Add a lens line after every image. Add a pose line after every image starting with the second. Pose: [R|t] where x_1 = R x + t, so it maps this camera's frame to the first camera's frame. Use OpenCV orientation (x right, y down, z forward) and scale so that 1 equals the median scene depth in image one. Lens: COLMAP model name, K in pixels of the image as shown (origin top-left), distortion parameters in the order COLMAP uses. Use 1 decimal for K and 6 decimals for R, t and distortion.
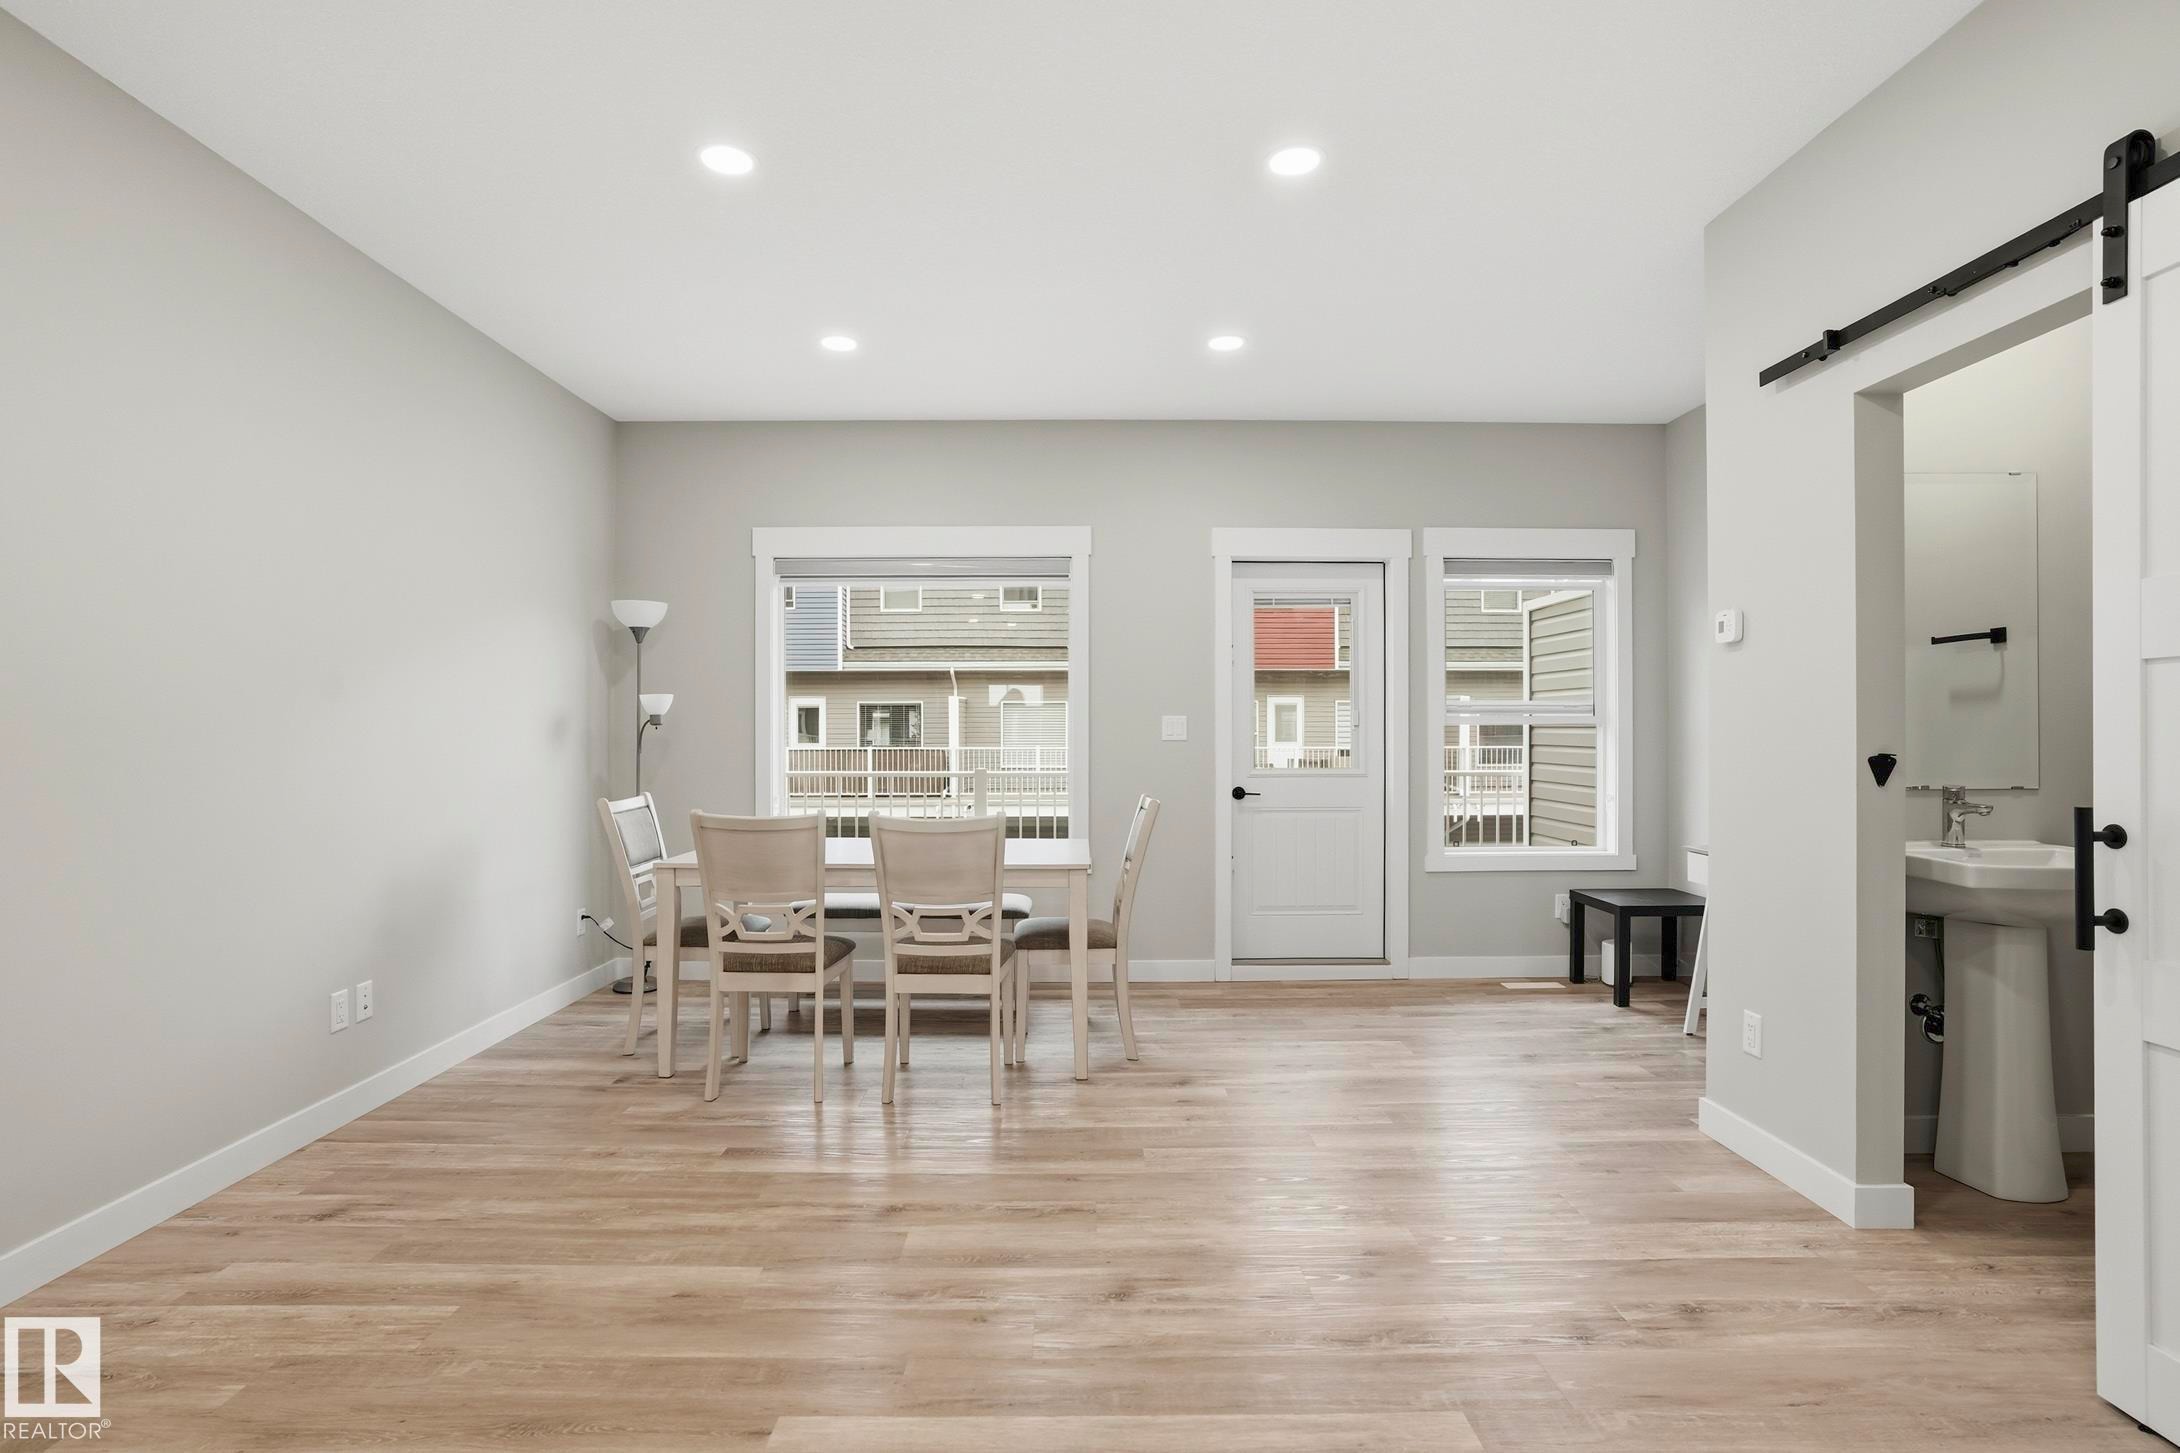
lens RADIAL K [[1085.1, 0, 1090.0], [0, 1085.1, 726.5], [0, 0, 1]] dist [-0.048813, 0.029151]
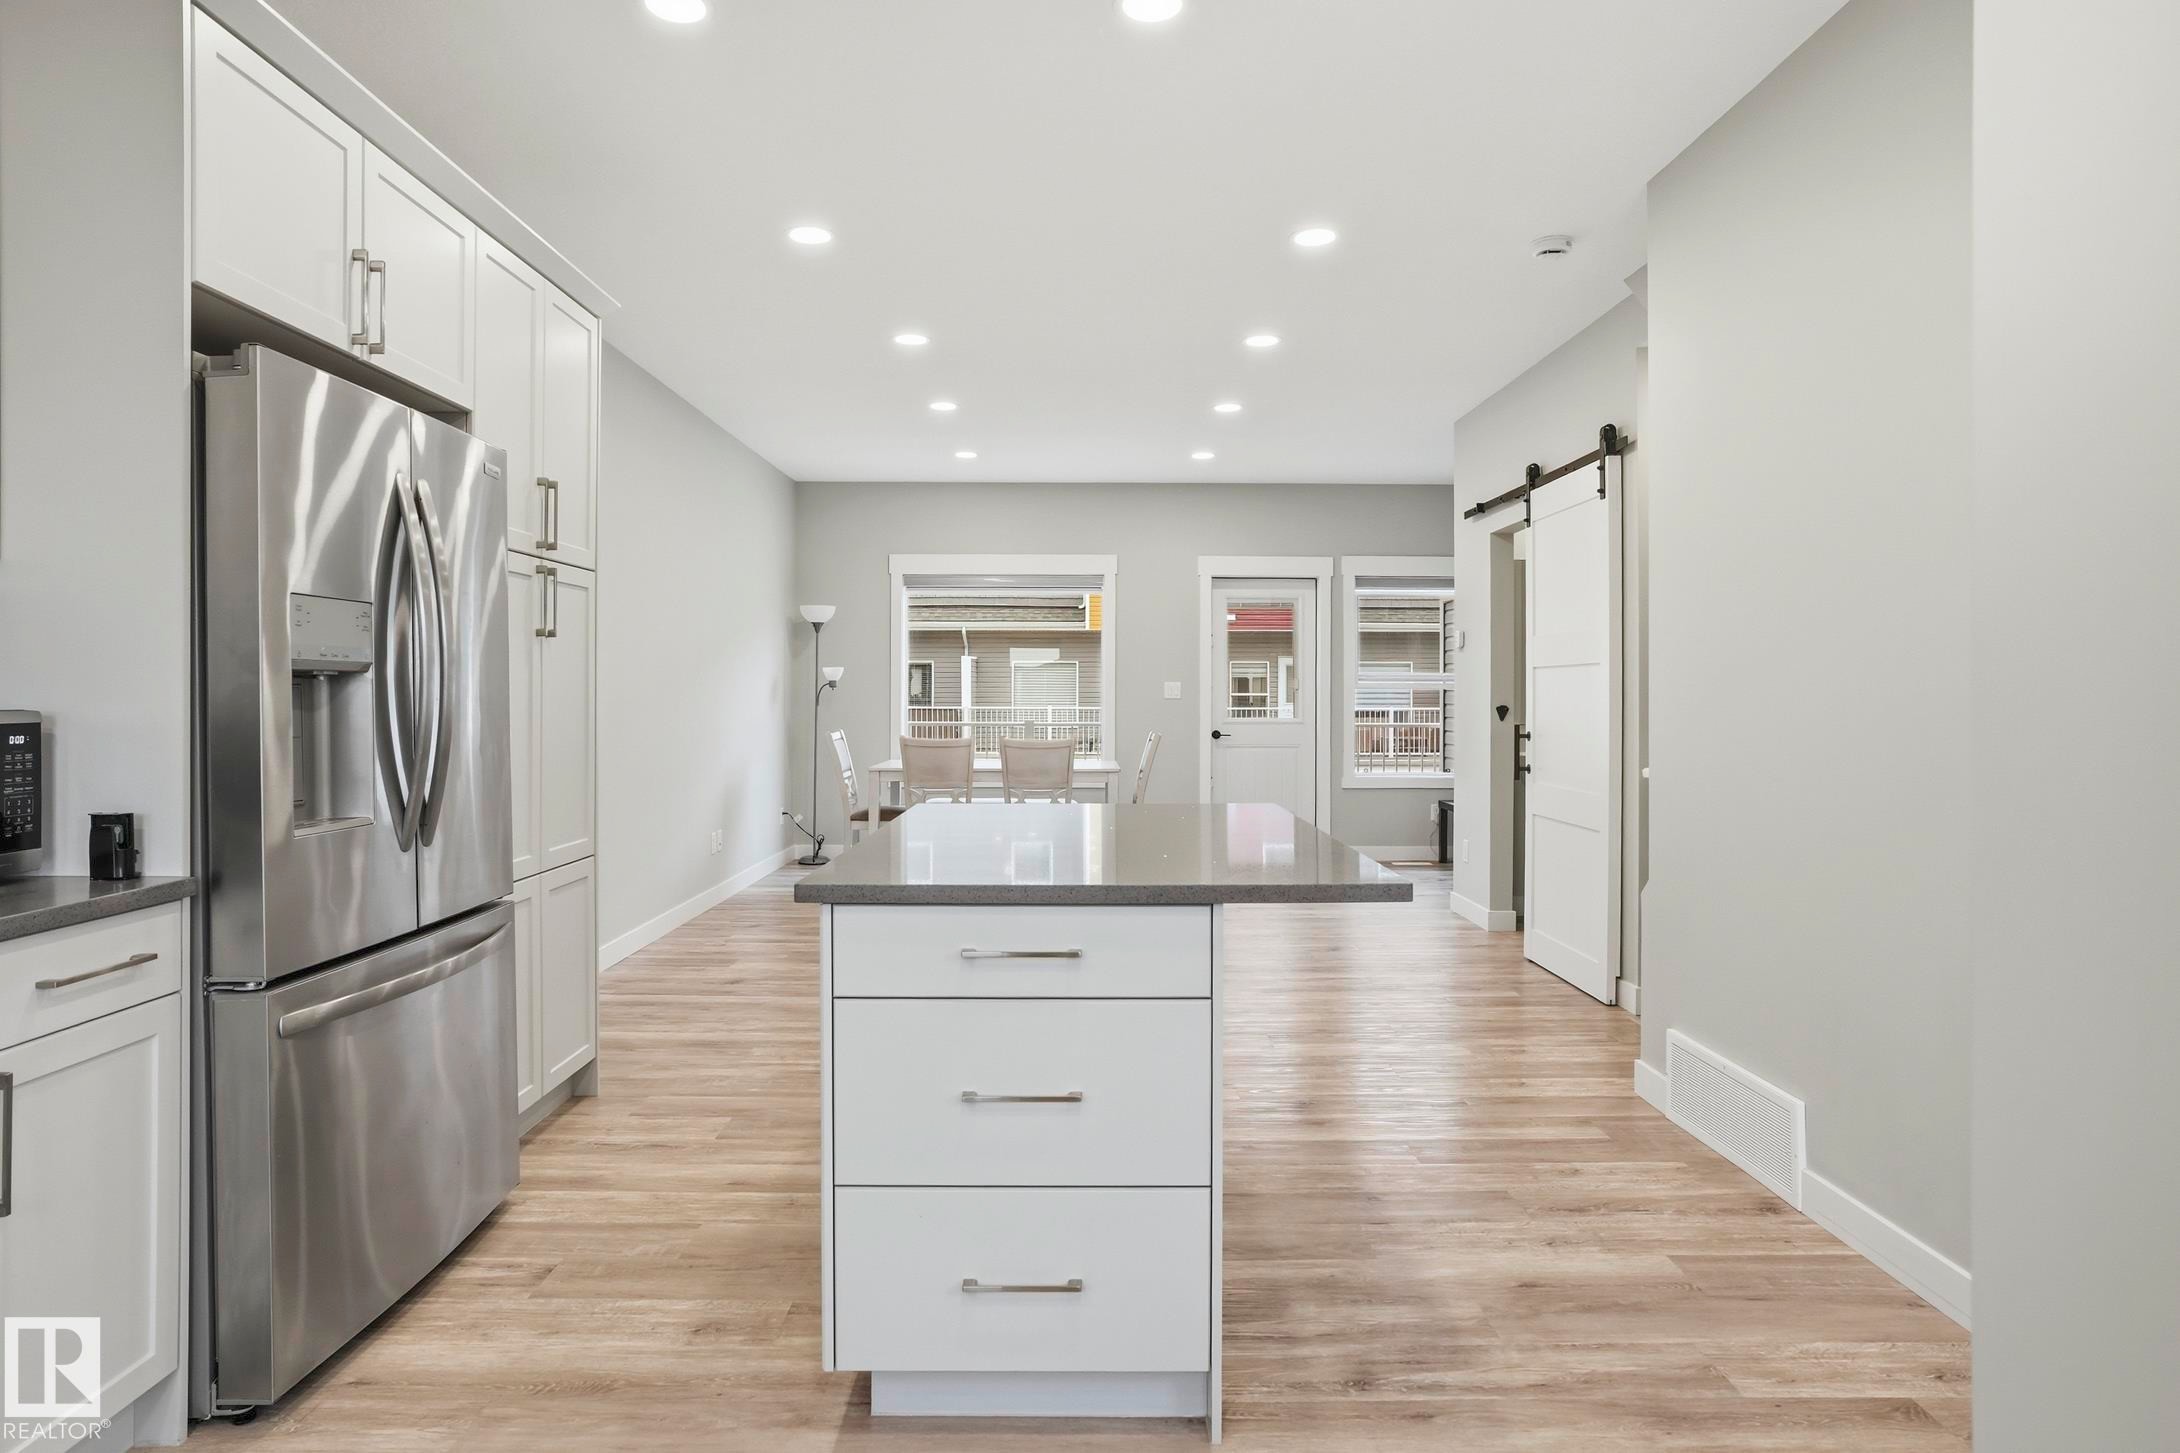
lens RADIAL K [[1198.8, 0, 1088.4], [0, 1198.8, 687.4], [0, 0, 1]] dist [-0.002569, -0.001221]
pose [[0.999968, 0.004406, -0.006672, -0.039580], [-0.004400, 0.999990, 0.001012, -0.005988], [0.006677, -0.000983, 0.999977, -0.959600]]
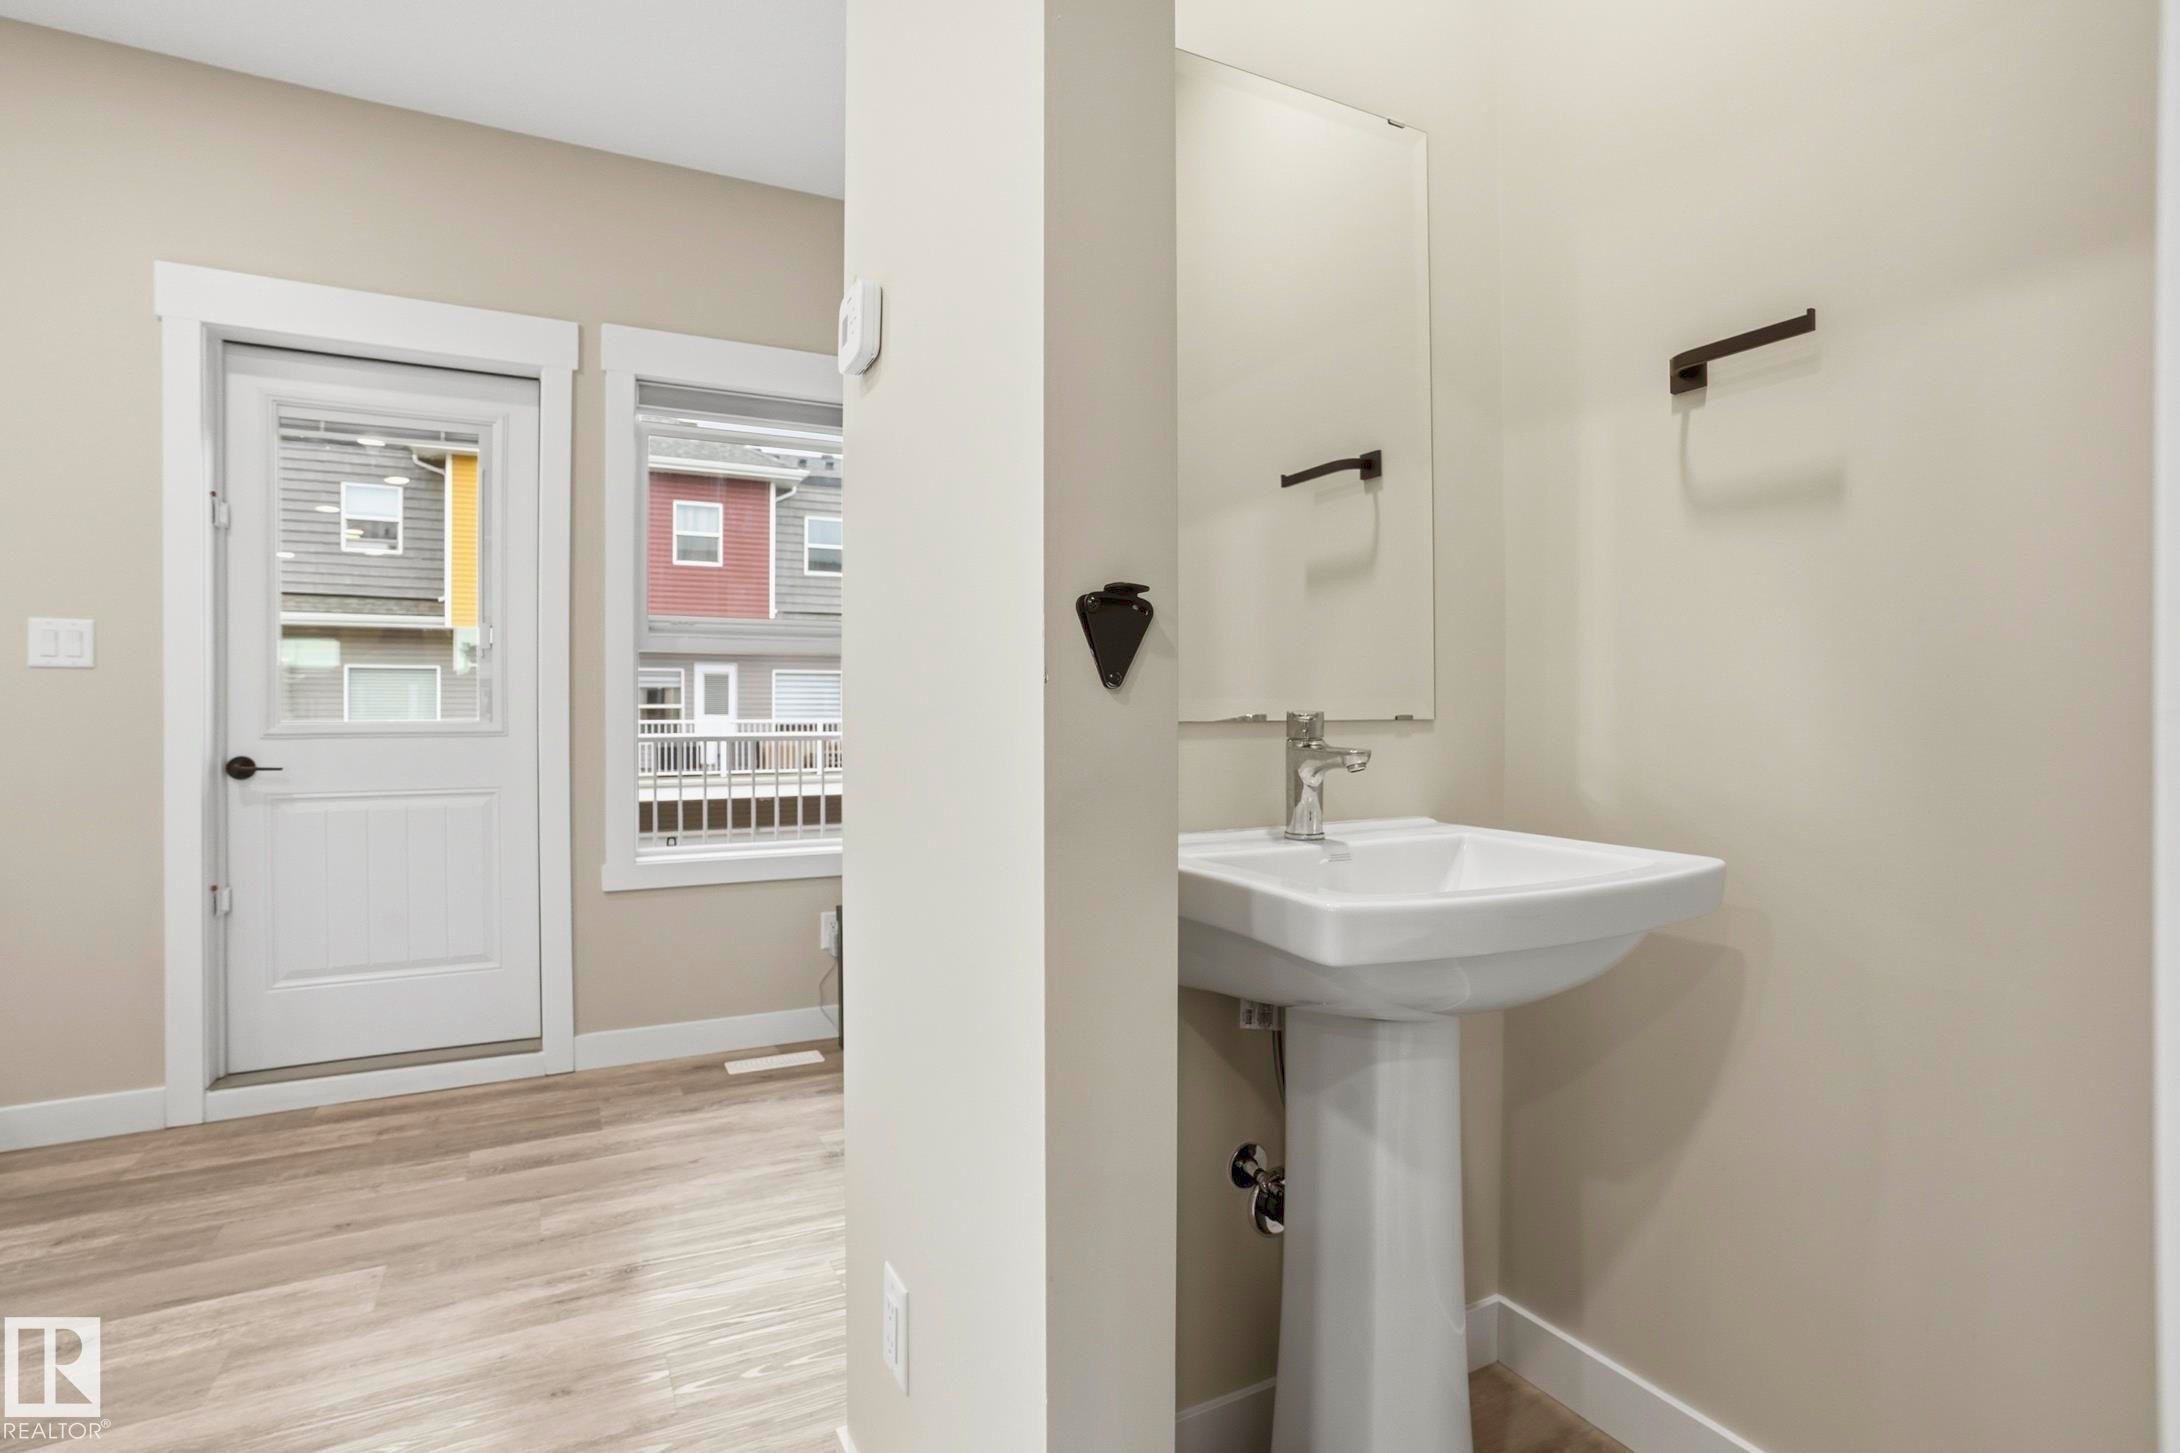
lens RADIAL K [[1098.9, 0, 1084.7], [0, 1098.9, 724.8], [0, 0, 1]] dist [-0.056768, 0.030352]
pose [[0.892760, -0.006678, 0.450482, 0.410697], [-0.001710, 0.999833, 0.018210, 0.043236], [-0.450529, -0.017028, 0.892600, 0.495434]]
